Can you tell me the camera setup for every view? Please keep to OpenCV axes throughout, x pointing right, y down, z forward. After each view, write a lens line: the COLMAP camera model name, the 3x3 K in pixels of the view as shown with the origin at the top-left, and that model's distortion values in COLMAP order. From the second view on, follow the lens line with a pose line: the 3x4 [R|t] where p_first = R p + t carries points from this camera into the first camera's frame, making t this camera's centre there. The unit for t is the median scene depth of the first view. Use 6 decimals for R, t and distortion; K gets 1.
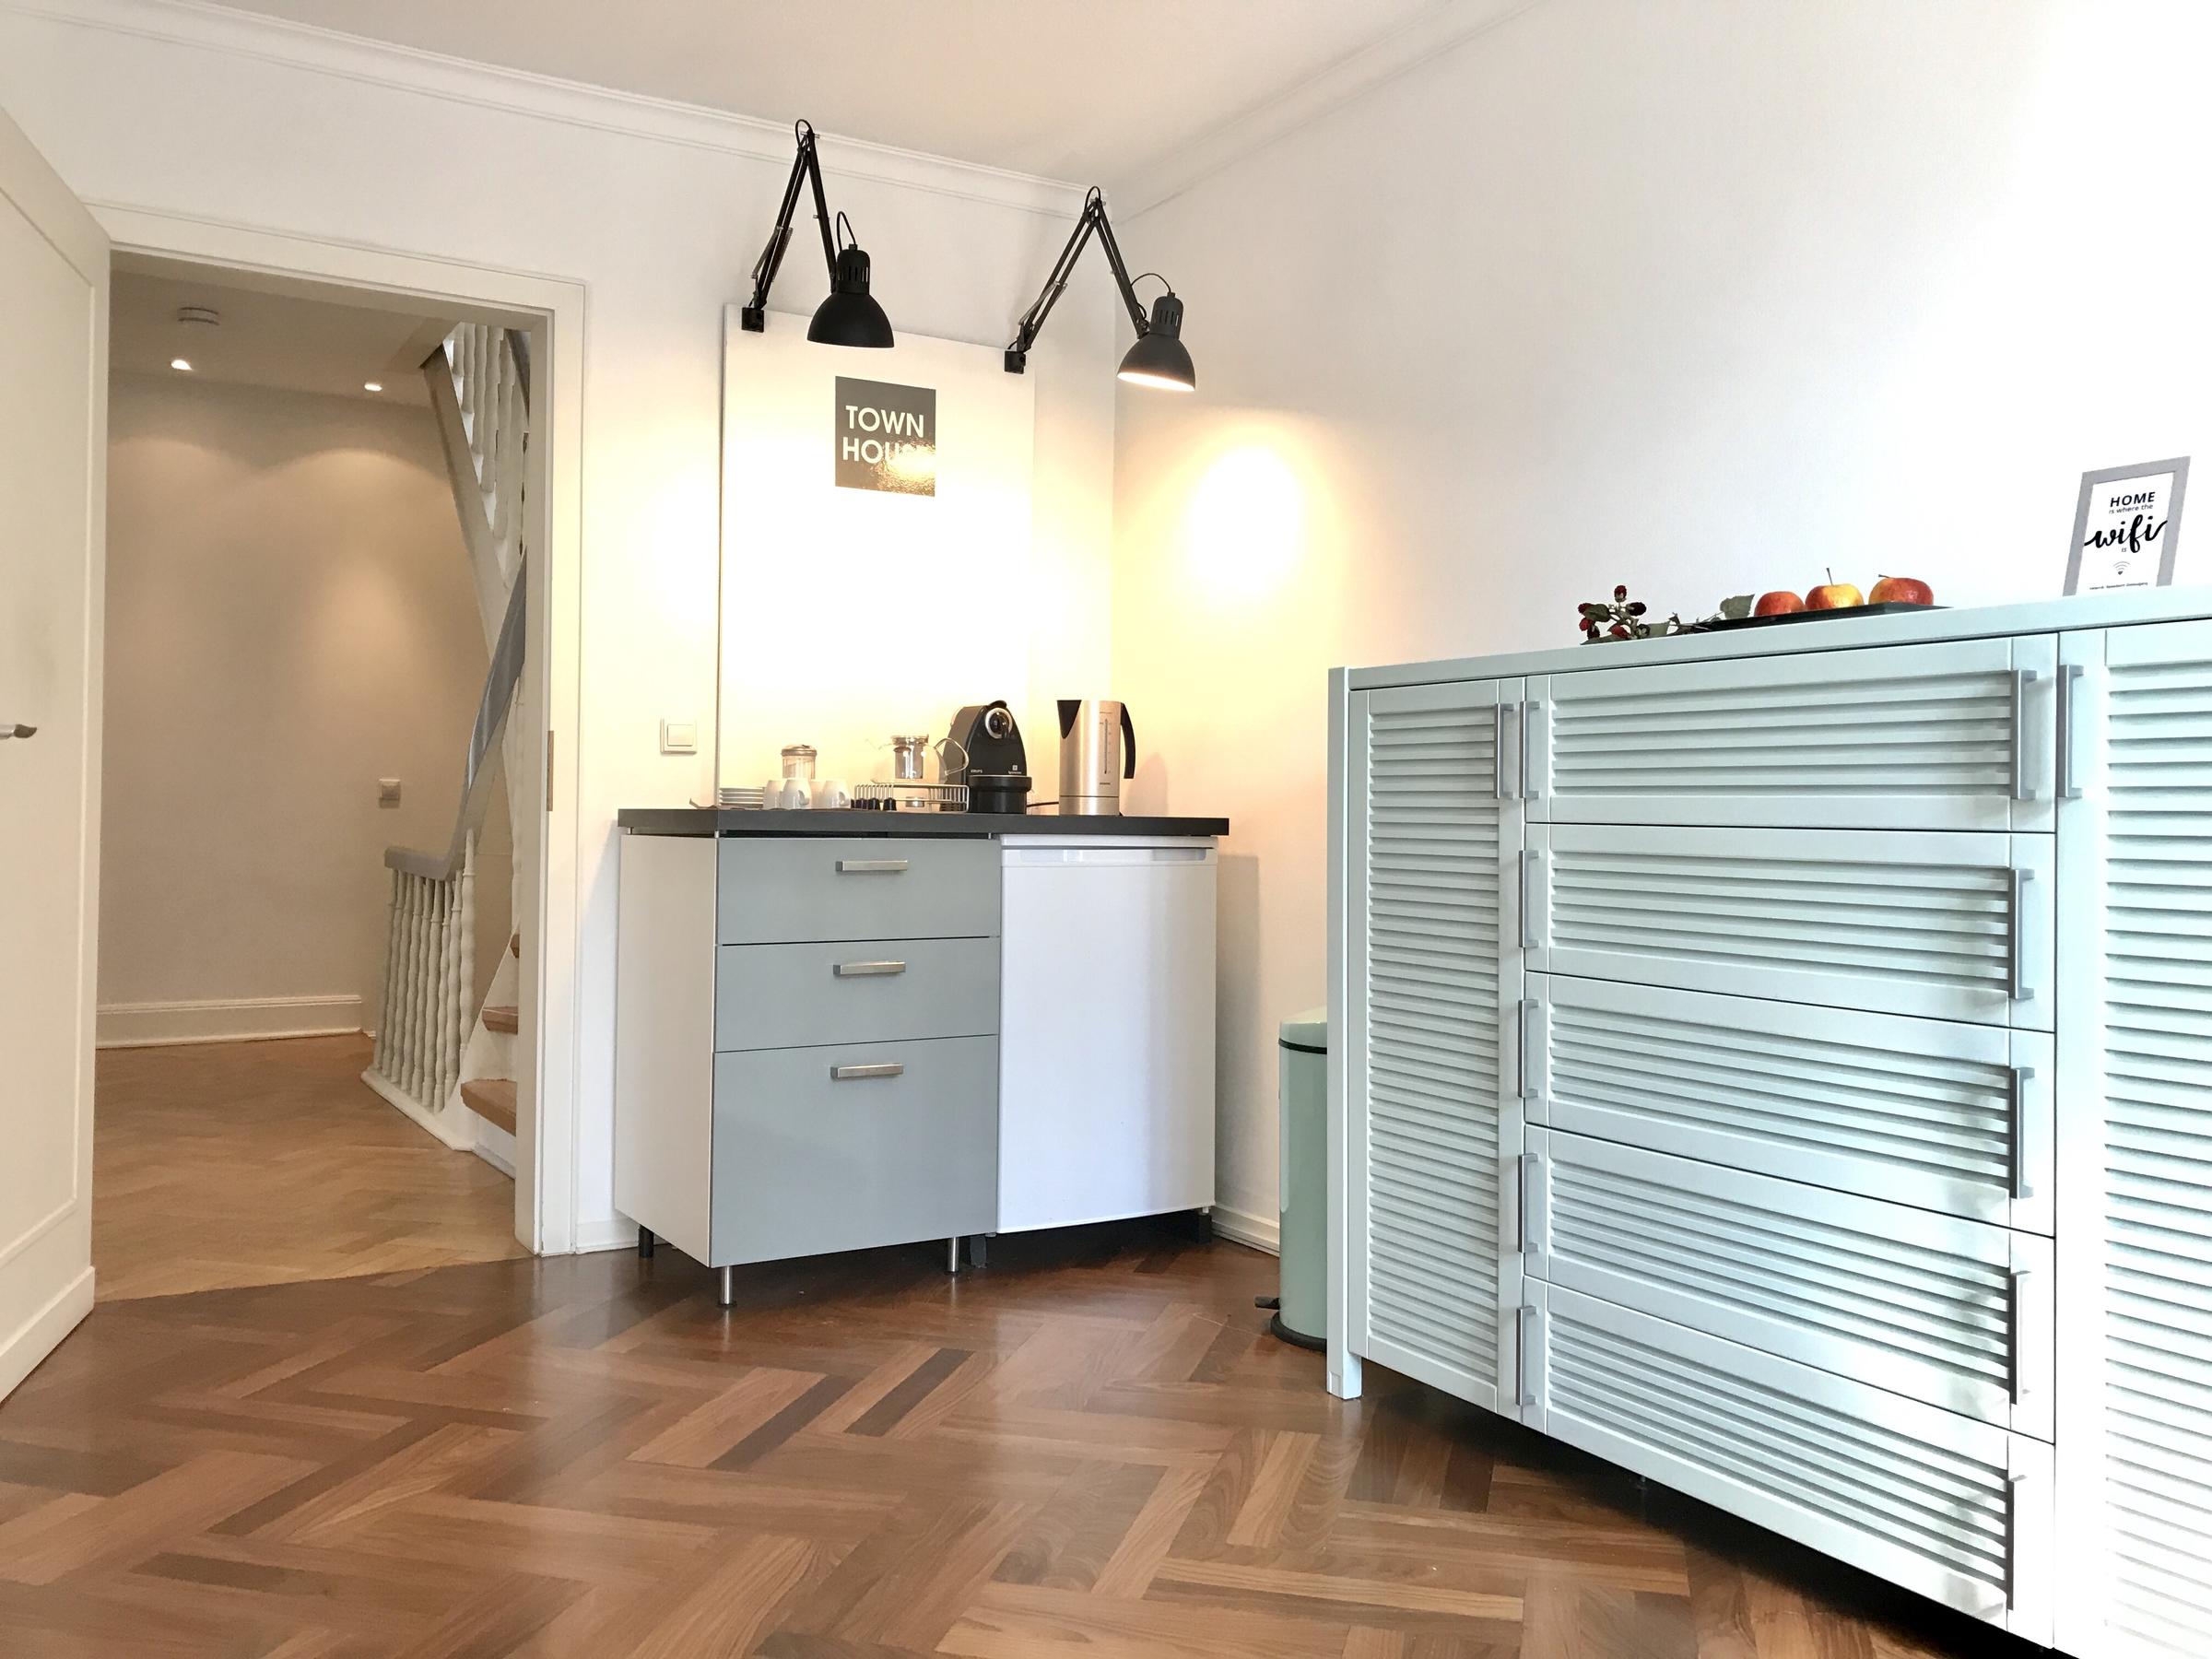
lens RADIAL K [[1855.1, 0, 1106.0], [0, 1855.1, 829.5], [0, 0, 1]] dist [0.025234, -0.014219]
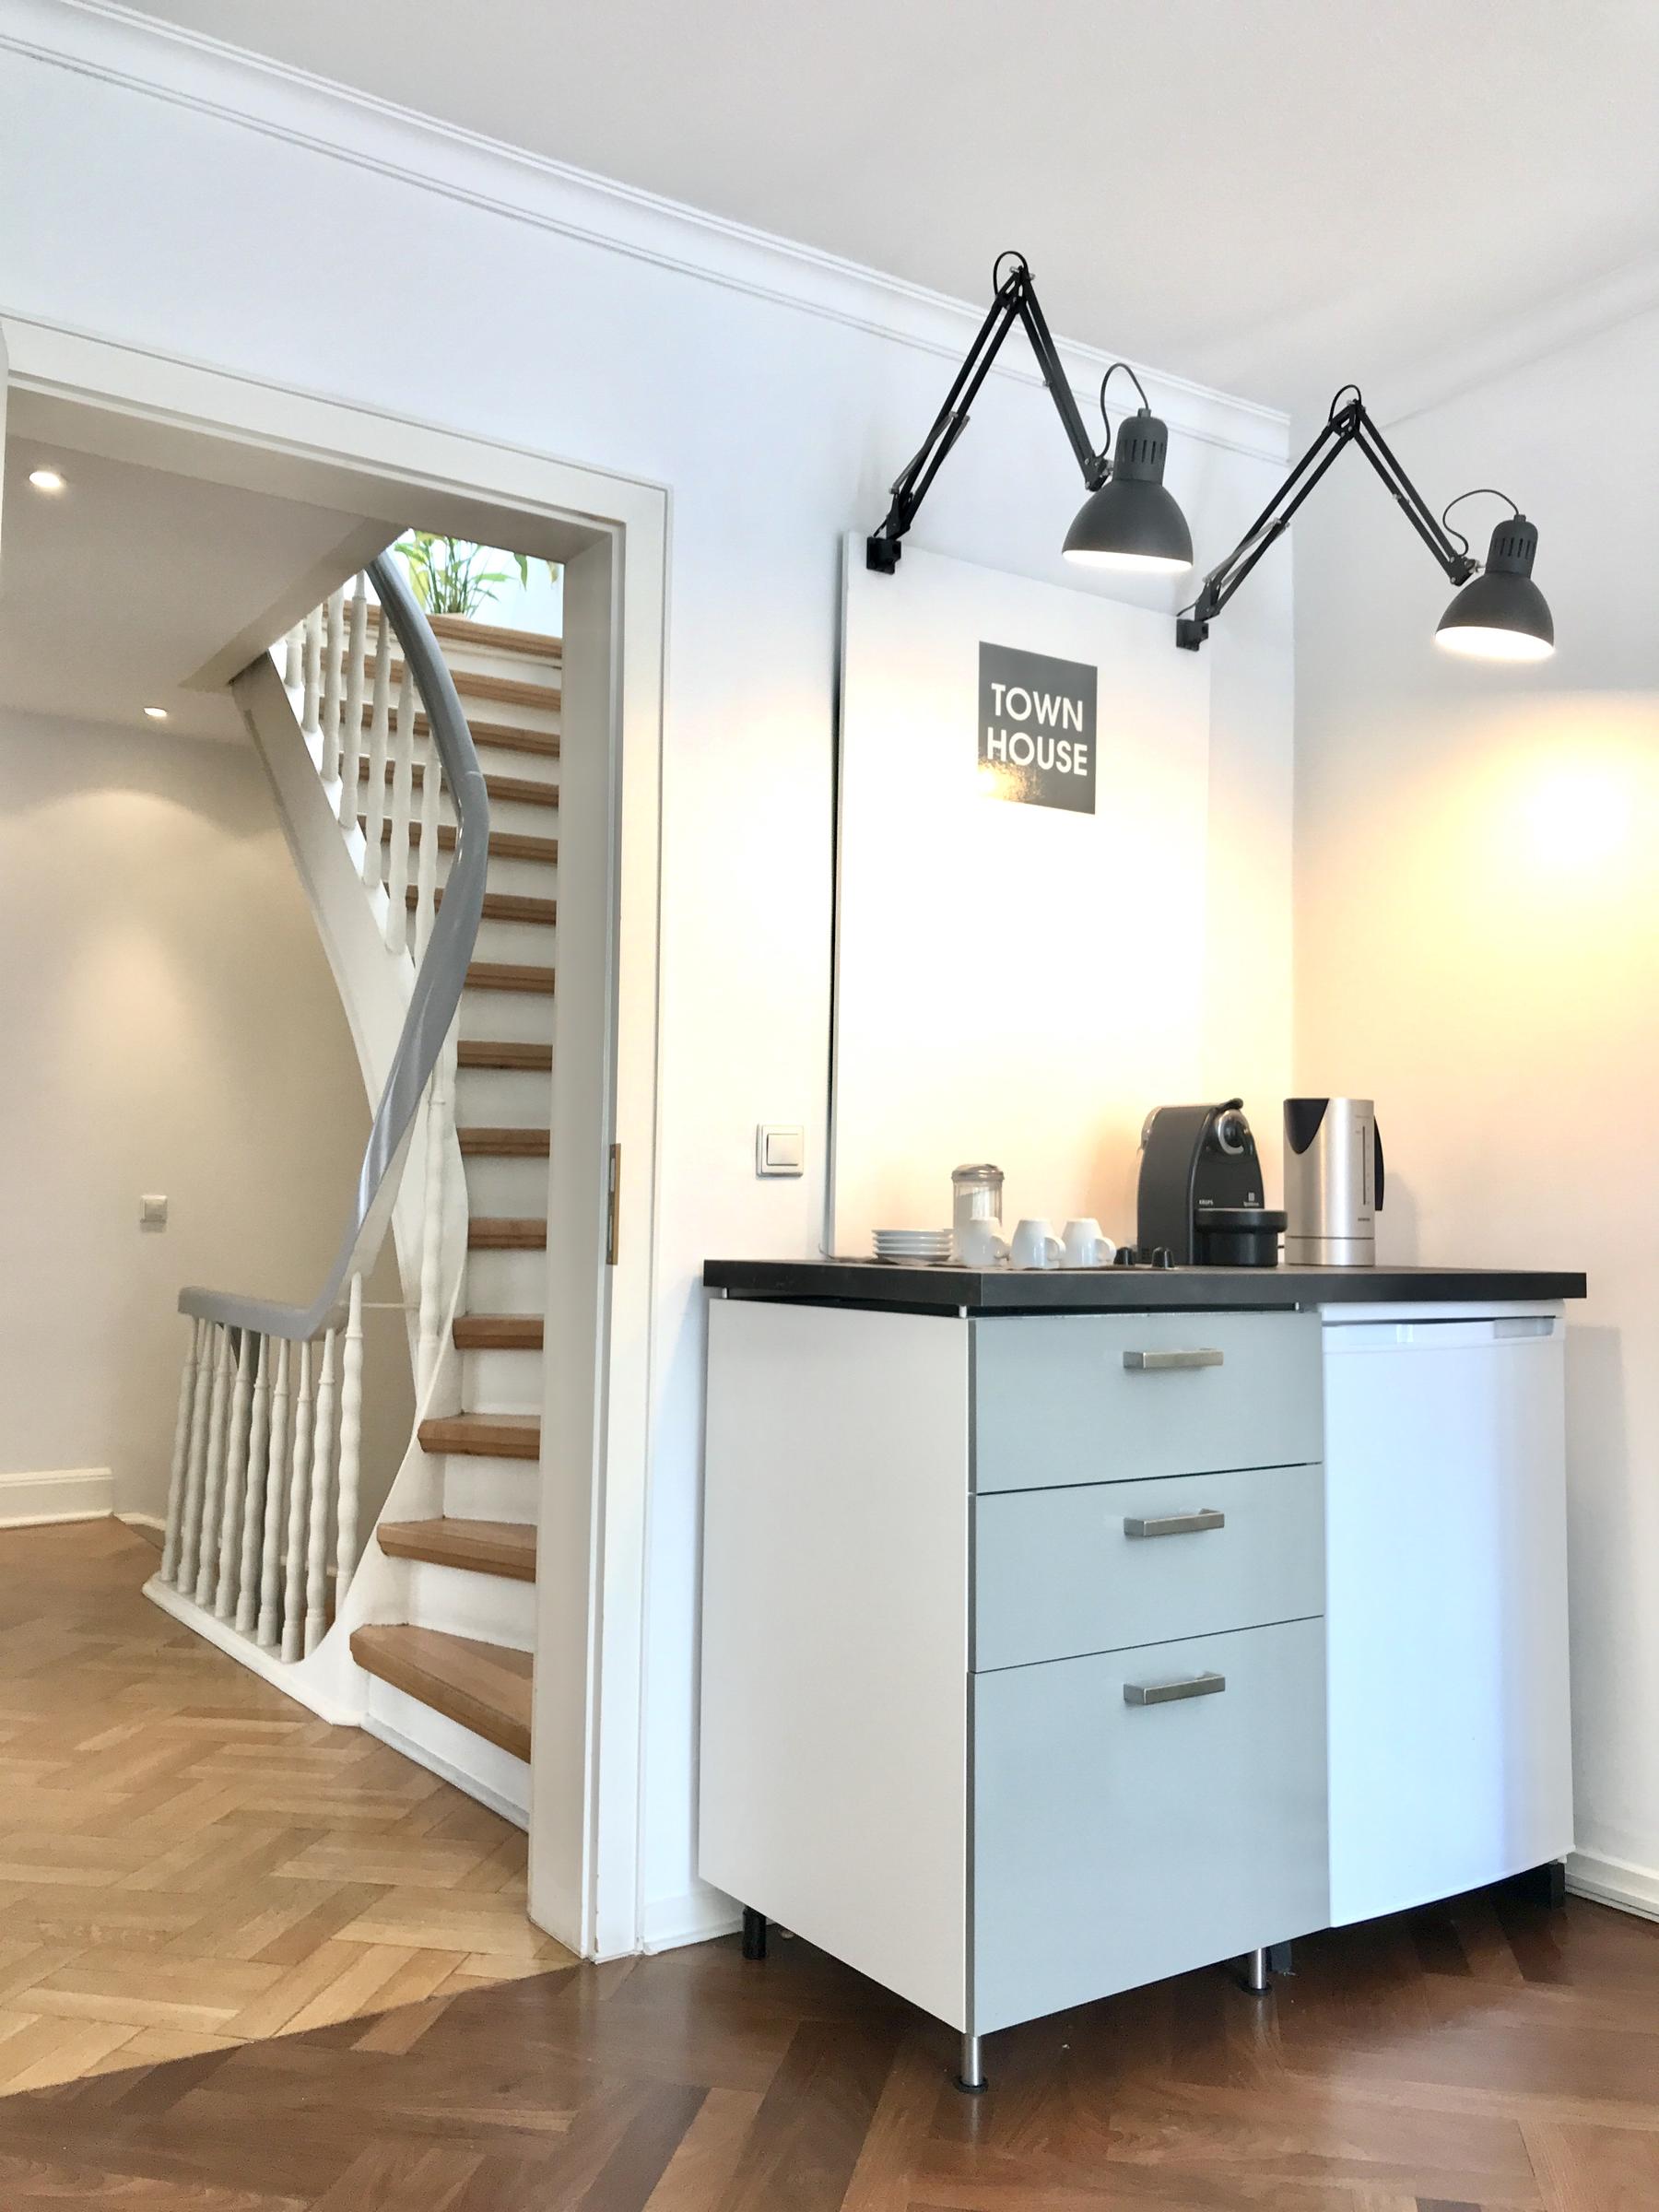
lens RADIAL K [[1855.1, 0, 829.5], [0, 1855.1, 1106.0], [0, 0, 1]] dist [0.025234, -0.014219]
pose [[0.998346, 0.004556, 0.057309, -0.244697], [-0.000672, 0.997712, -0.067610, -0.020290], [-0.057486, 0.067459, 0.996065, 0.315659]]
